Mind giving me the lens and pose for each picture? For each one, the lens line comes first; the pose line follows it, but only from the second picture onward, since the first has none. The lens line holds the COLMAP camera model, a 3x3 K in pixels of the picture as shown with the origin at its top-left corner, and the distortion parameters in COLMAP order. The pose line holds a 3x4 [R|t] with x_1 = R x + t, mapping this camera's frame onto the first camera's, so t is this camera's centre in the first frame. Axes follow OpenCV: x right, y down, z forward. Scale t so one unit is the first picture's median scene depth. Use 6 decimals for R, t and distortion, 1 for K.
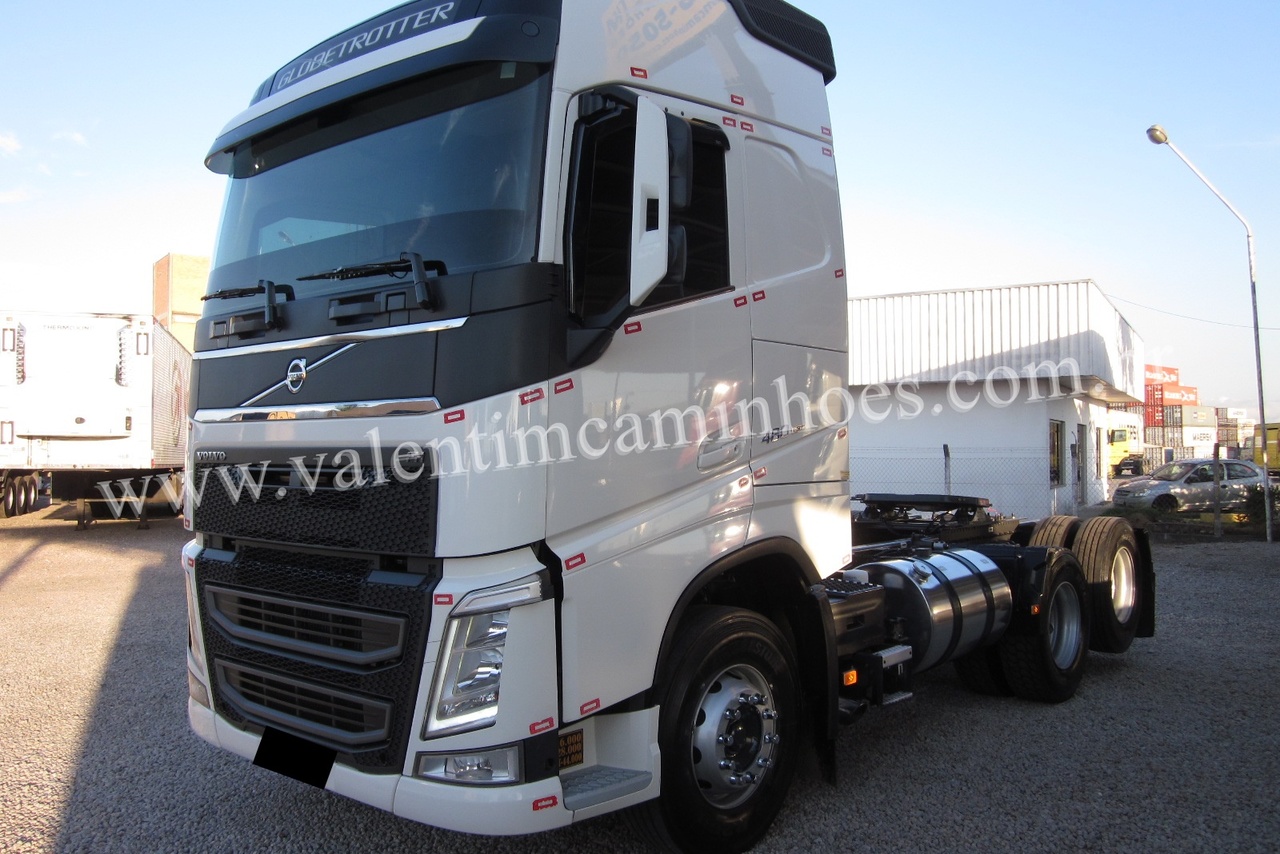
lens RADIAL K [[1060.8, 0, 634.9], [0, 1060.8, 441.5], [0, 0, 1]] dist [-0.056821, 0.009190]
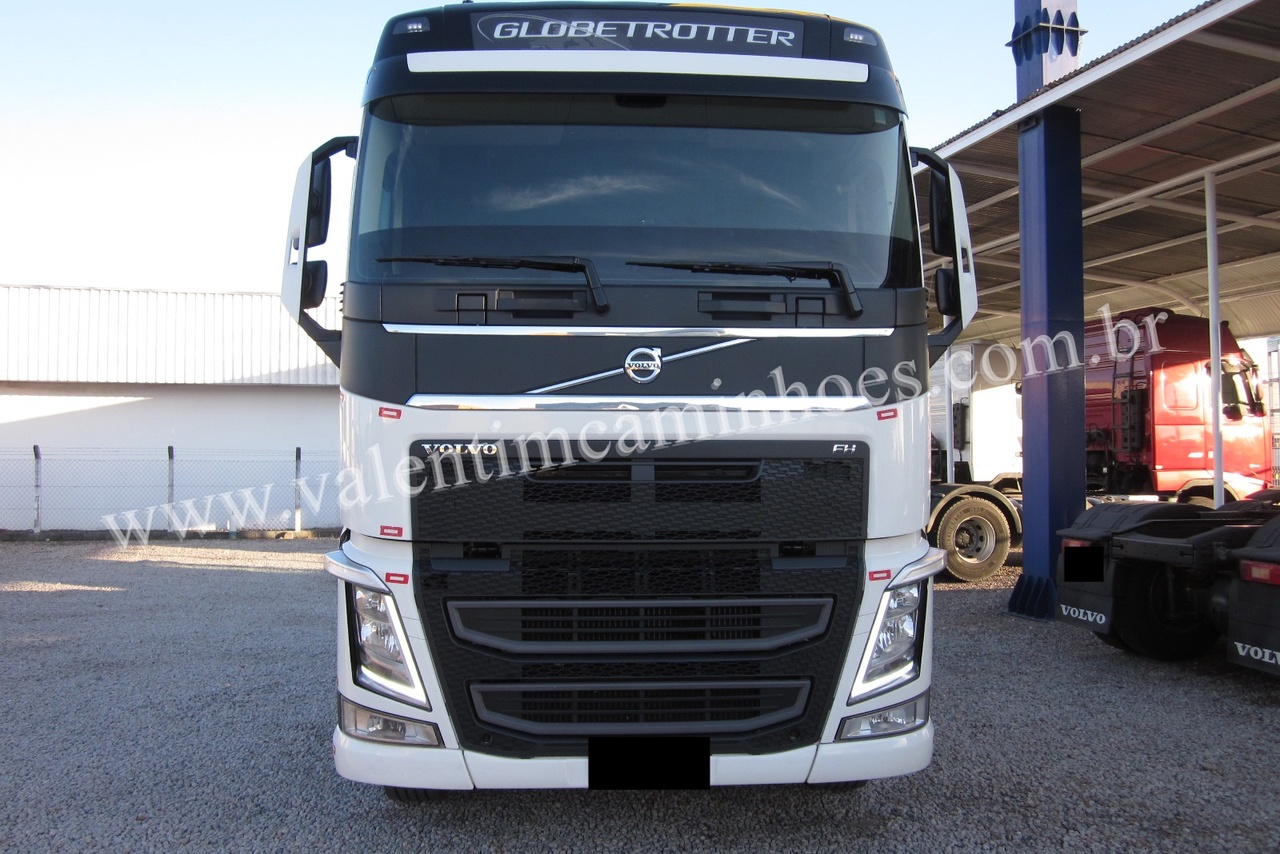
lens RADIAL K [[1060.8, 0, 634.9], [0, 1060.8, 441.5], [0, 0, 1]] dist [-0.056821, 0.009190]
pose [[0.730105, 0.011224, 0.683243, -1.054260], [-0.008727, 0.999937, -0.007101, 0.014966], [-0.683280, -0.000778, 0.730156, 0.324295]]
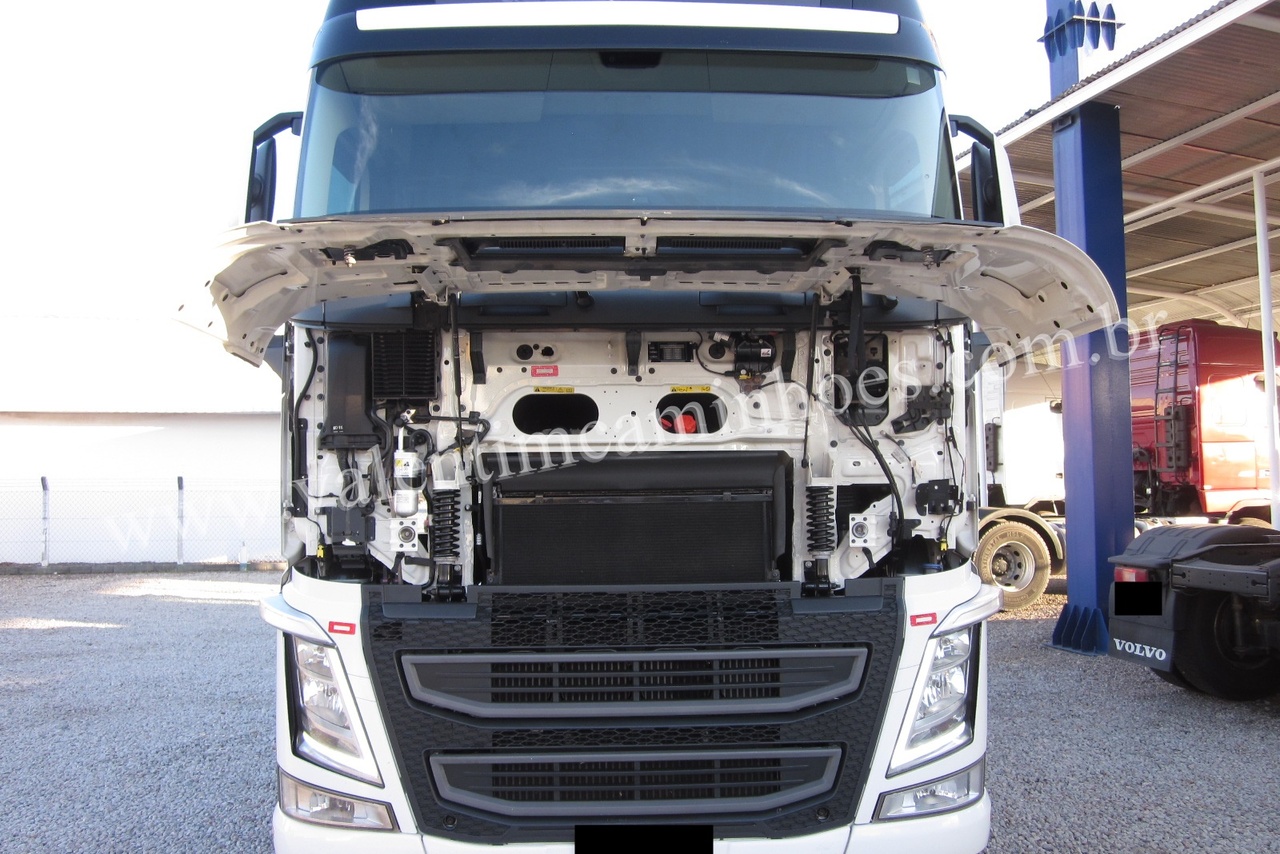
lens RADIAL K [[1060.8, 0, 634.9], [0, 1060.8, 441.5], [0, 0, 1]] dist [-0.056821, 0.009190]
pose [[0.745968, 0.020035, 0.665680, -0.916773], [0.001812, 0.999483, -0.032111, 0.019267], [-0.665979, 0.025160, 0.745546, 0.431189]]
